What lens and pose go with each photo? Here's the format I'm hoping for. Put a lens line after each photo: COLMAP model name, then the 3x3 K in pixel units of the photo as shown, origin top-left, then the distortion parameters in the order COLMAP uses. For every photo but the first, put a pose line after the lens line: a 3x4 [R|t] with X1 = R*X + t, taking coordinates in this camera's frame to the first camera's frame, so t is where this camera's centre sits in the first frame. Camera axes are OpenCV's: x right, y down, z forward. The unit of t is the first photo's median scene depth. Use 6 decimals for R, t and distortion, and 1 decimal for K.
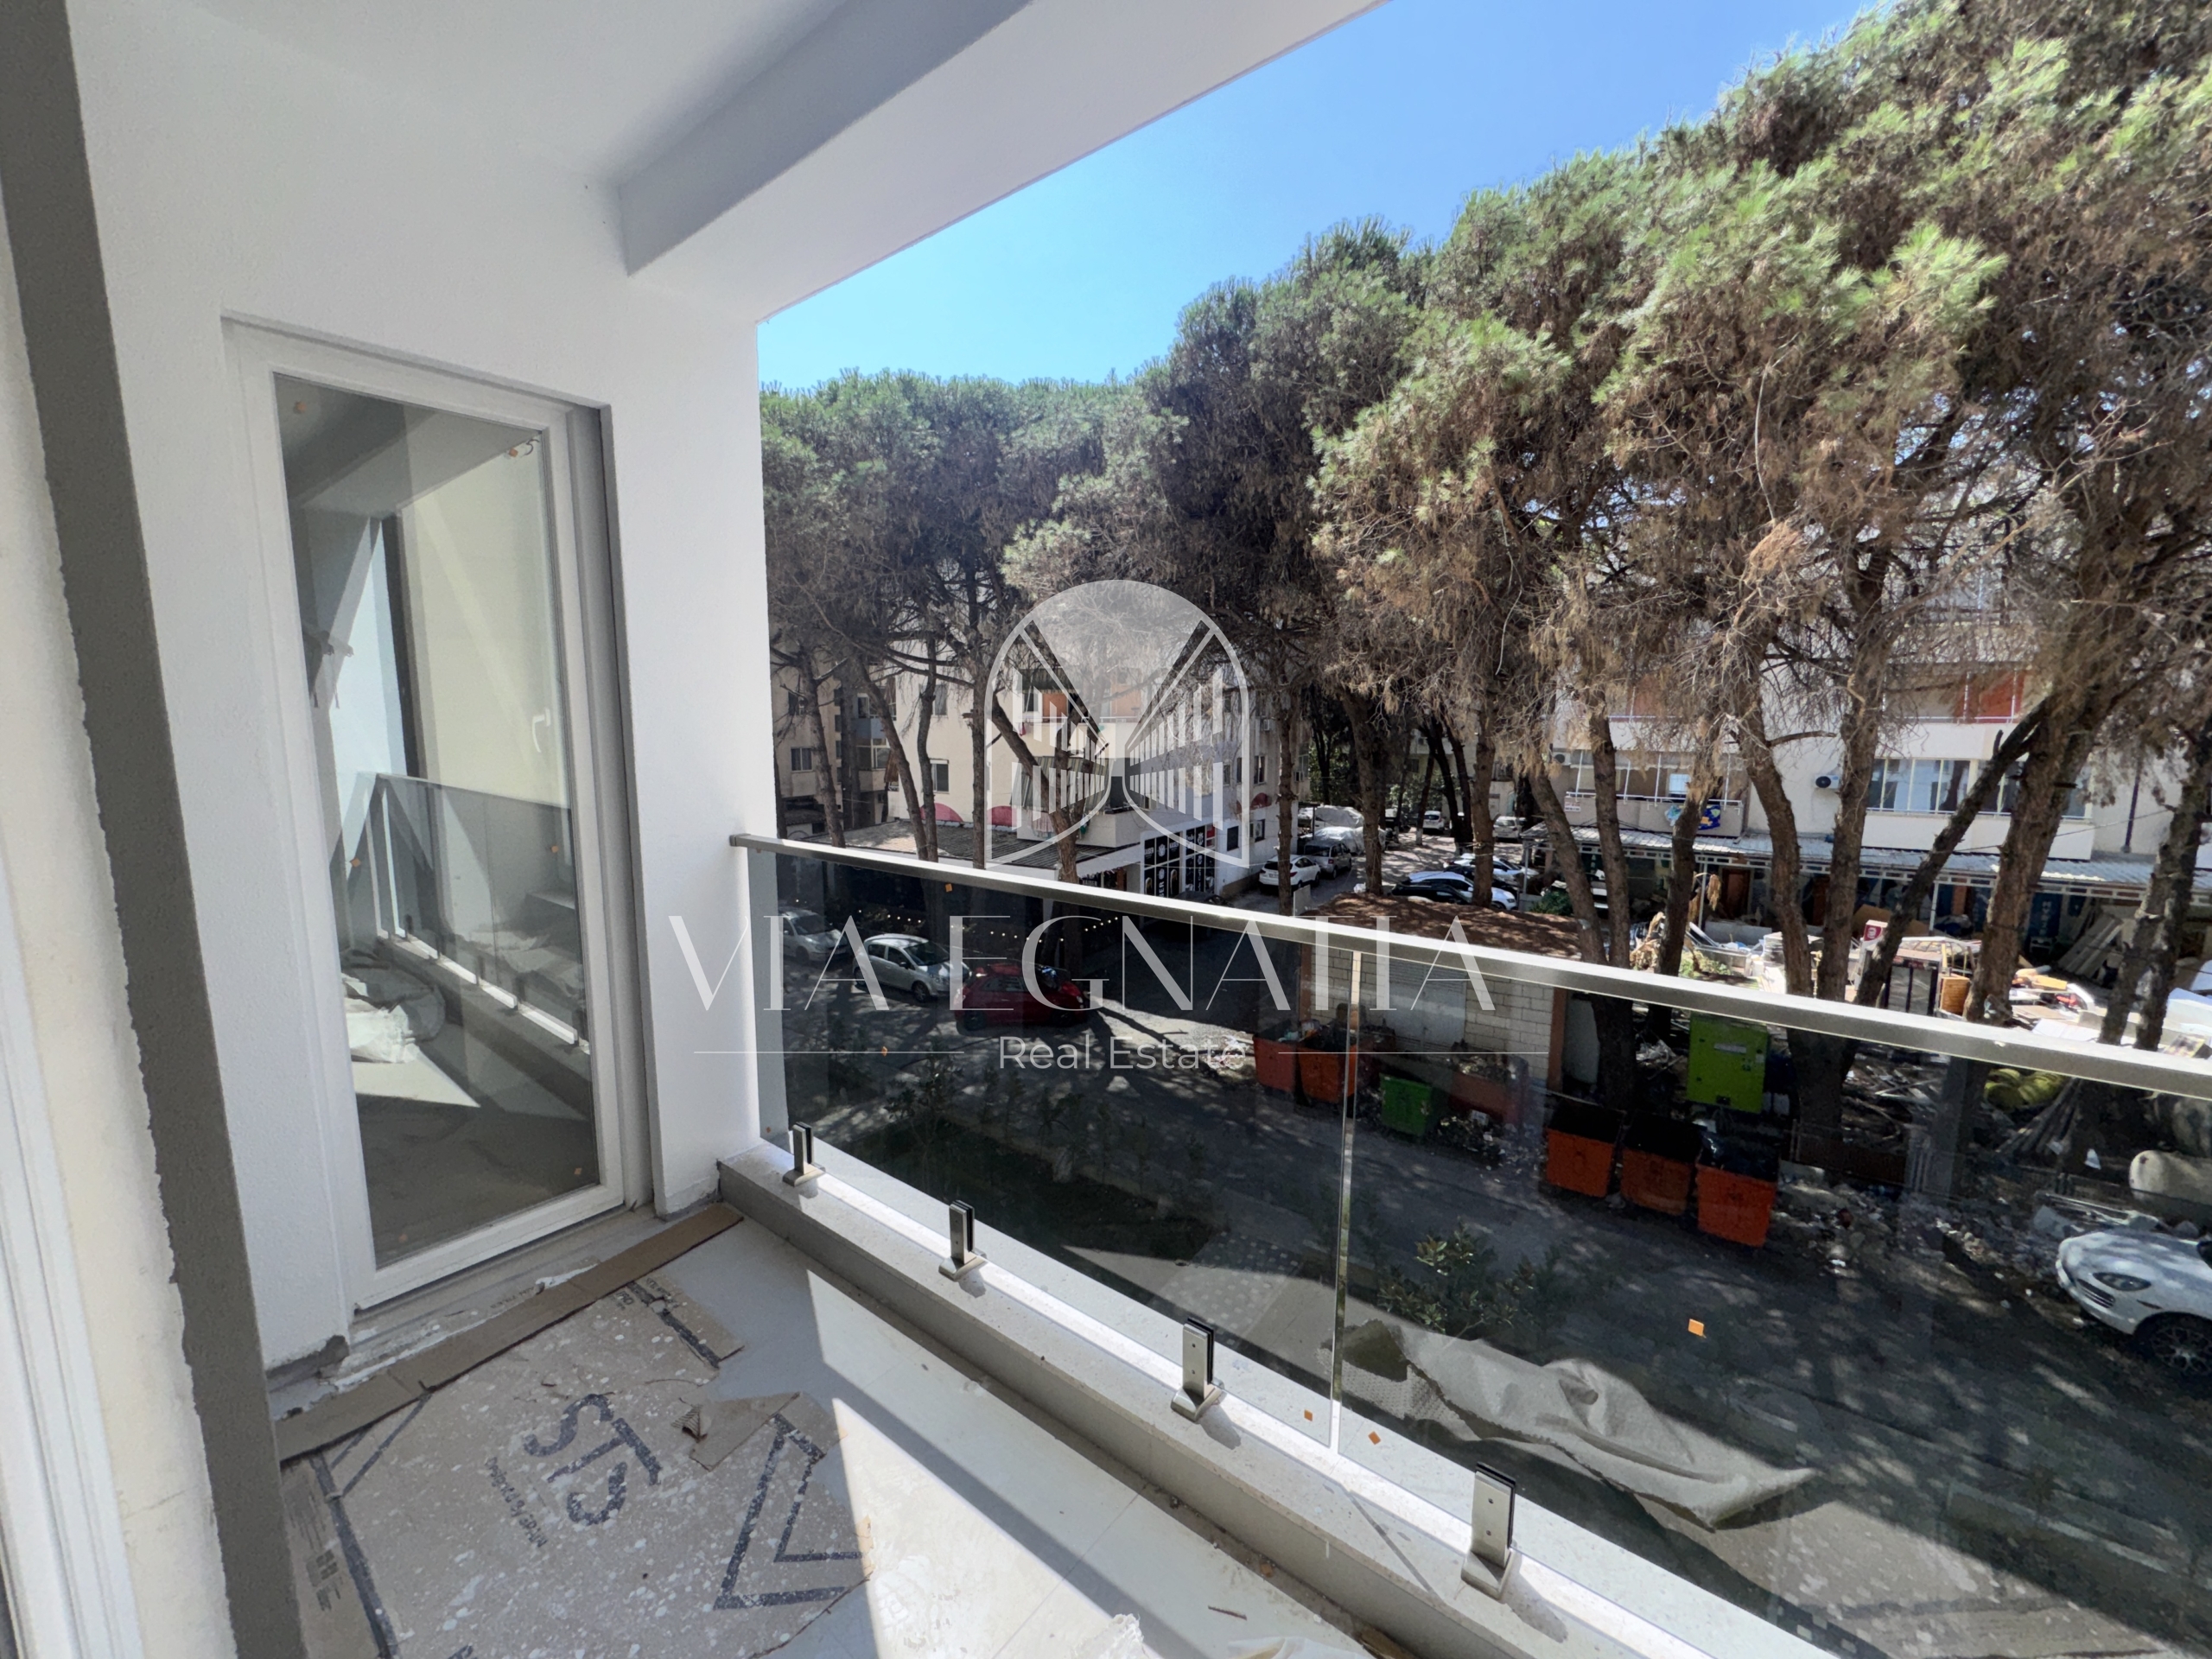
lens RADIAL K [[885.4, 0, 1099.7], [0, 885.4, 832.9], [0, 0, 1]] dist [-0.001118, -0.000055]
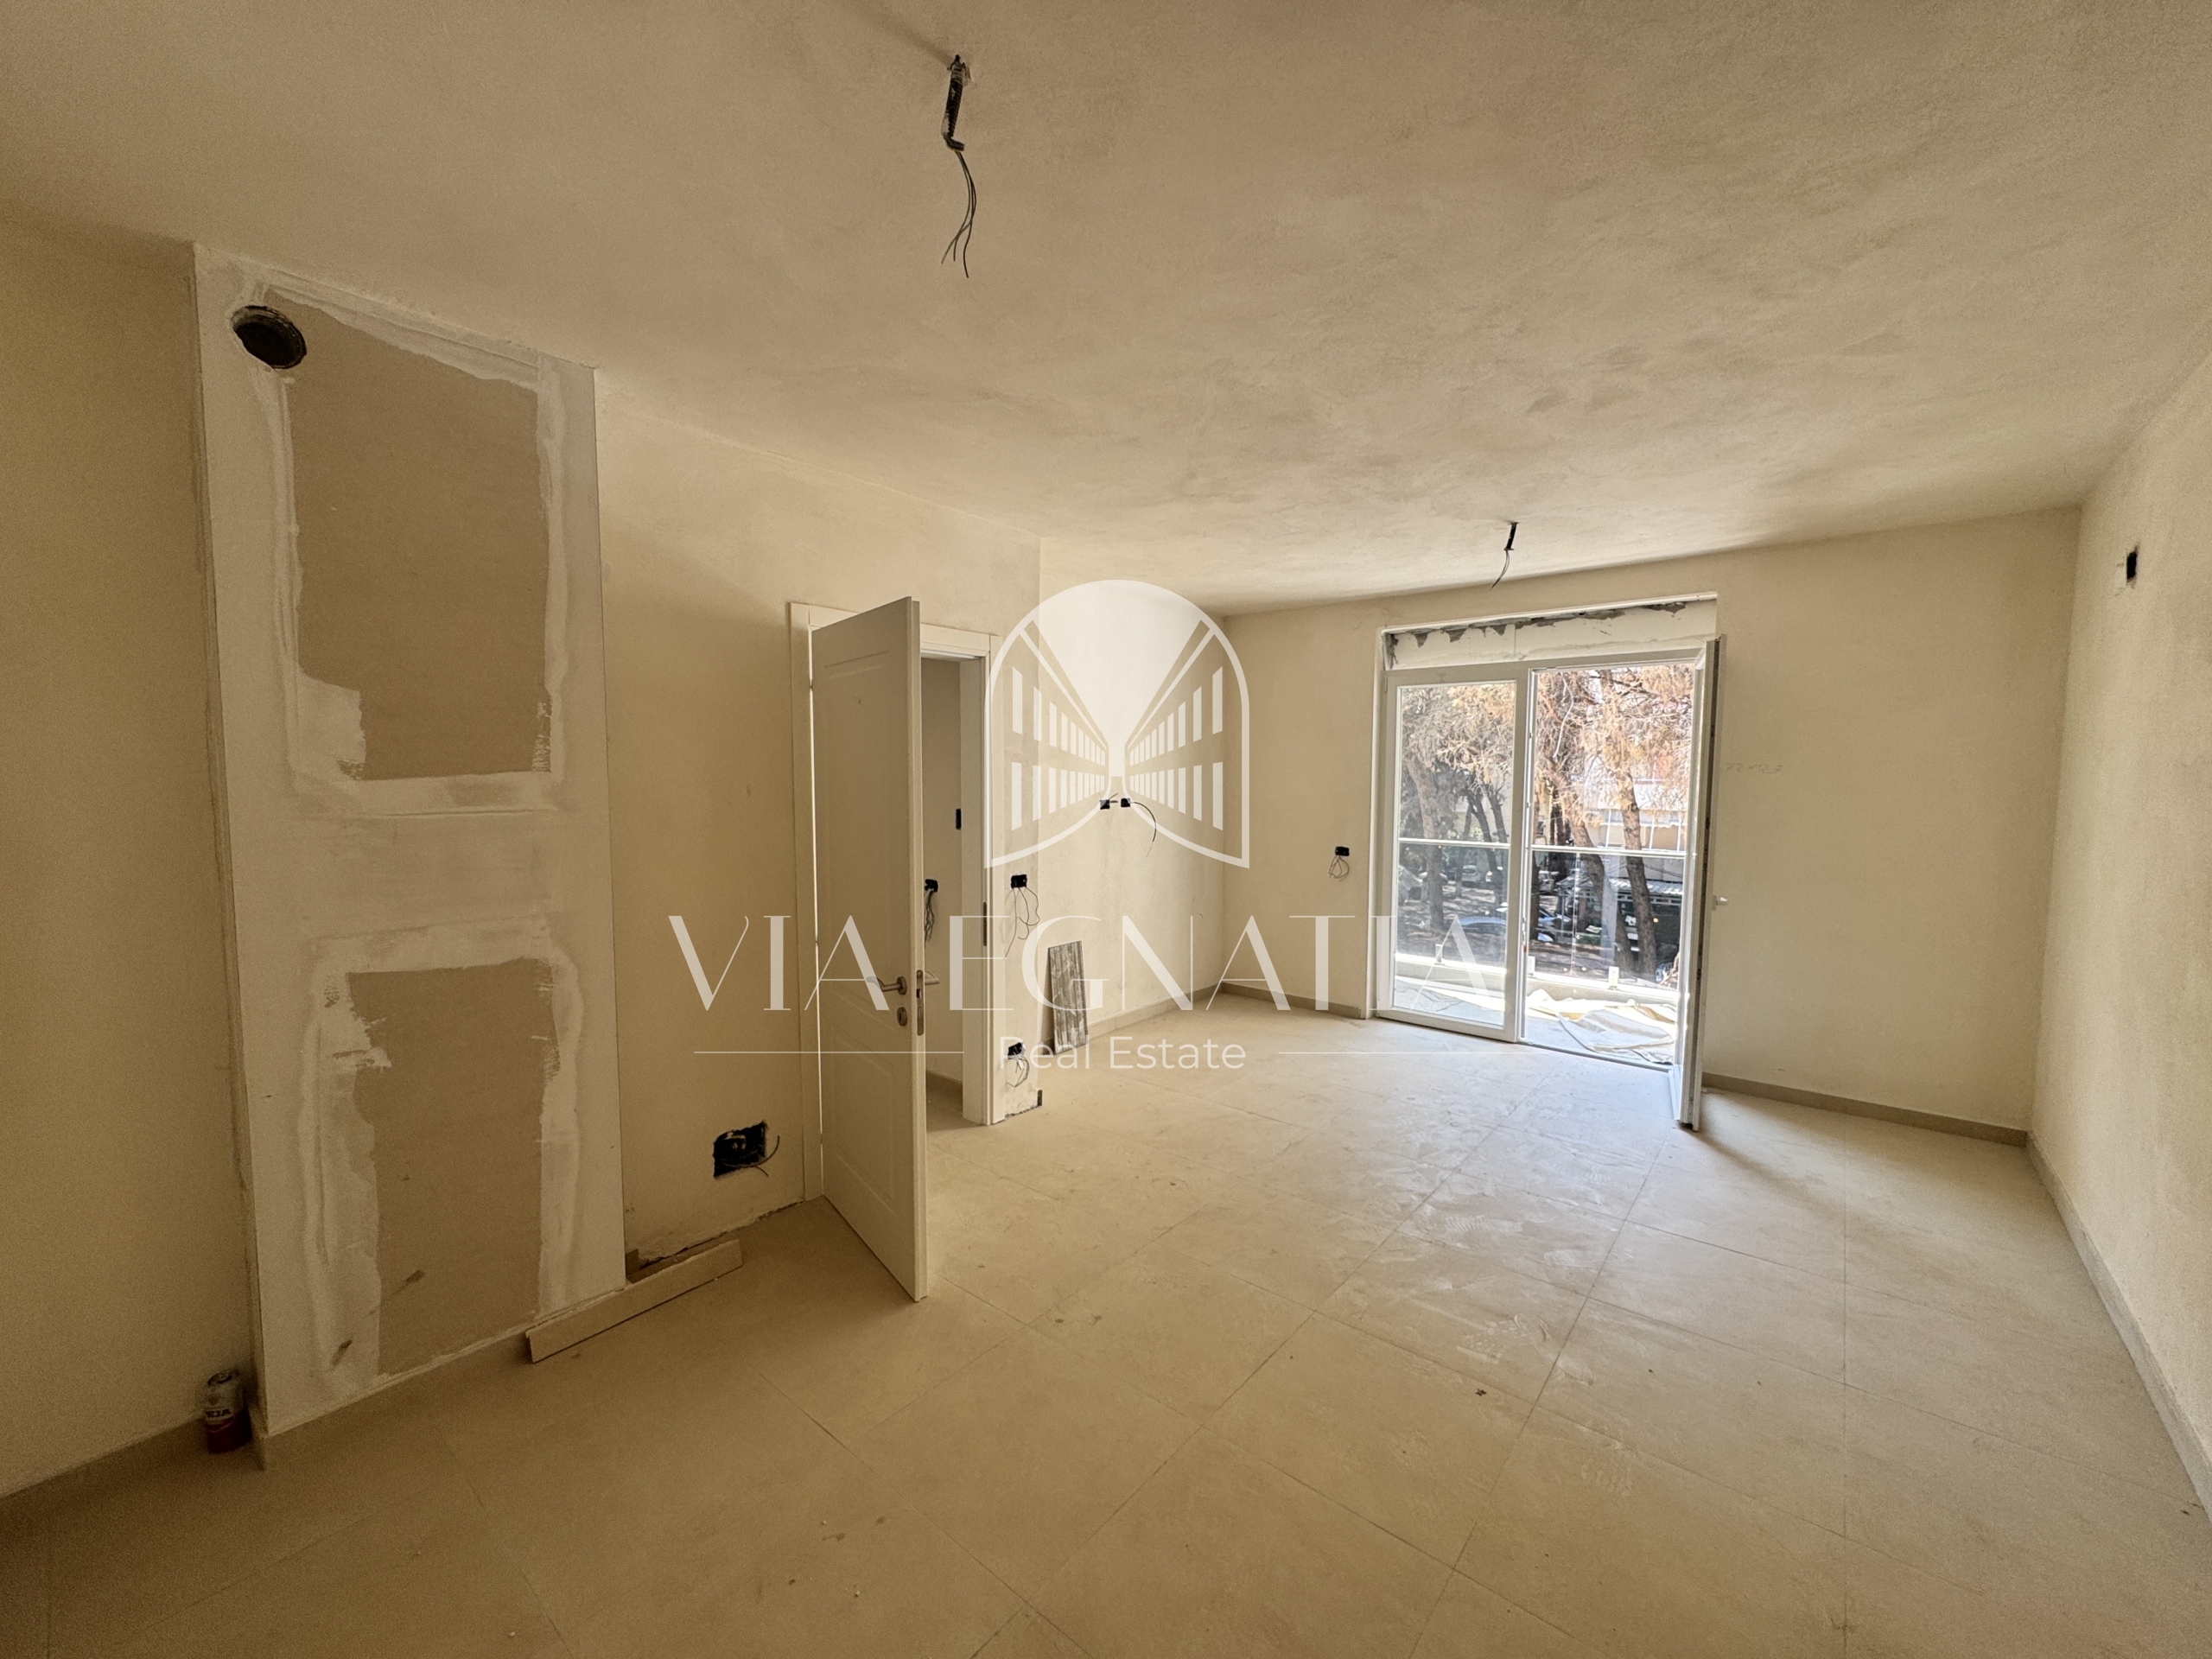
lens RADIAL K [[885.4, 0, 1109.5], [0, 885.4, 826.3], [0, 0, 1]] dist [-0.001118, -0.000055]
pose [[0.999794, 0.012219, -0.016227, -0.080625], [-0.013287, 0.997634, -0.067453, 0.013380], [0.015364, 0.067655, 0.997590, -0.141827]]
